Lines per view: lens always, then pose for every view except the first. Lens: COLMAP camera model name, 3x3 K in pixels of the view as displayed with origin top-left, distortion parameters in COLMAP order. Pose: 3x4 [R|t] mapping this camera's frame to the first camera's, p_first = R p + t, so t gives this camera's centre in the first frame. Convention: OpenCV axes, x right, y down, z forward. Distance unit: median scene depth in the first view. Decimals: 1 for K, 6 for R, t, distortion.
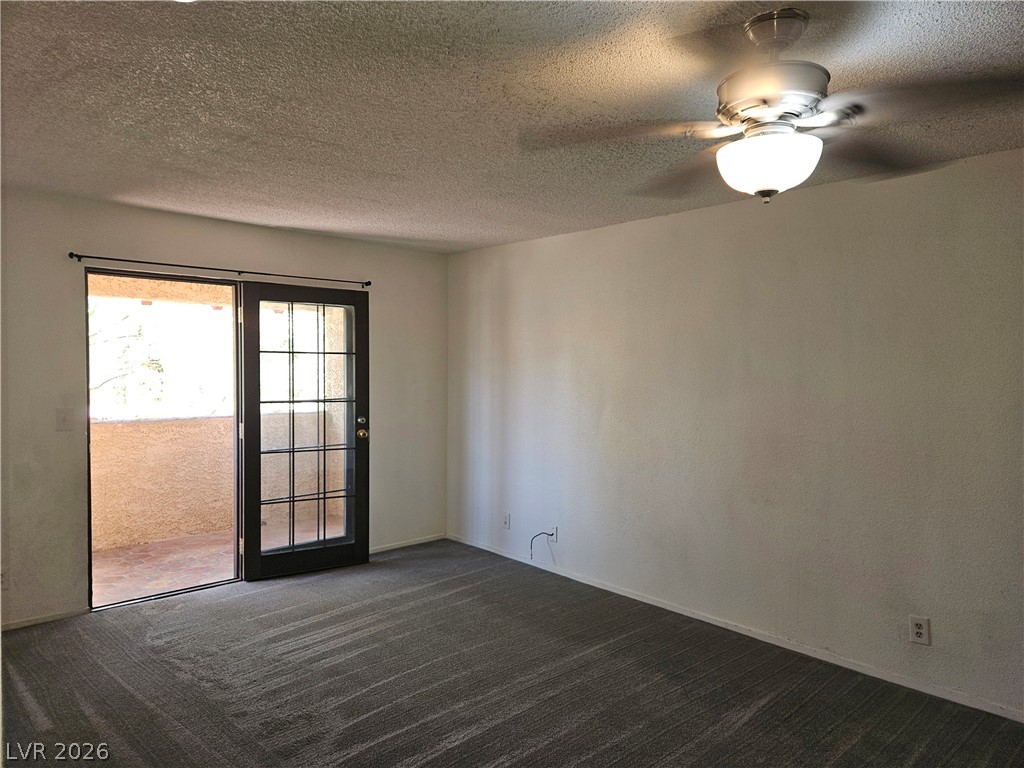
lens RADIAL K [[739.5, 0, 503.4], [0, 739.5, 384.6], [0, 0, 1]] dist [0.064453, -0.045925]
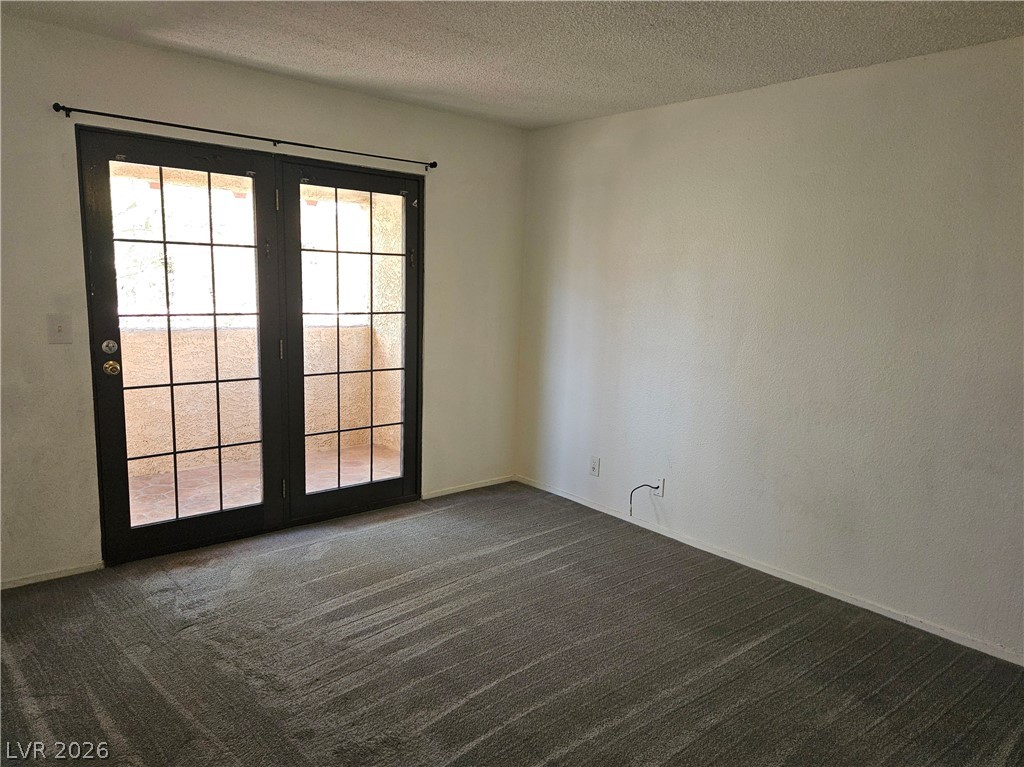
lens RADIAL K [[739.5, 0, 491.7], [0, 739.5, 403.2], [0, 0, 1]] dist [0.064453, -0.045925]
pose [[0.999212, 0.032581, -0.022650, -0.121384], [-0.029033, 0.989386, 0.142378, -0.000957], [0.027048, -0.141608, 0.989553, 0.238844]]
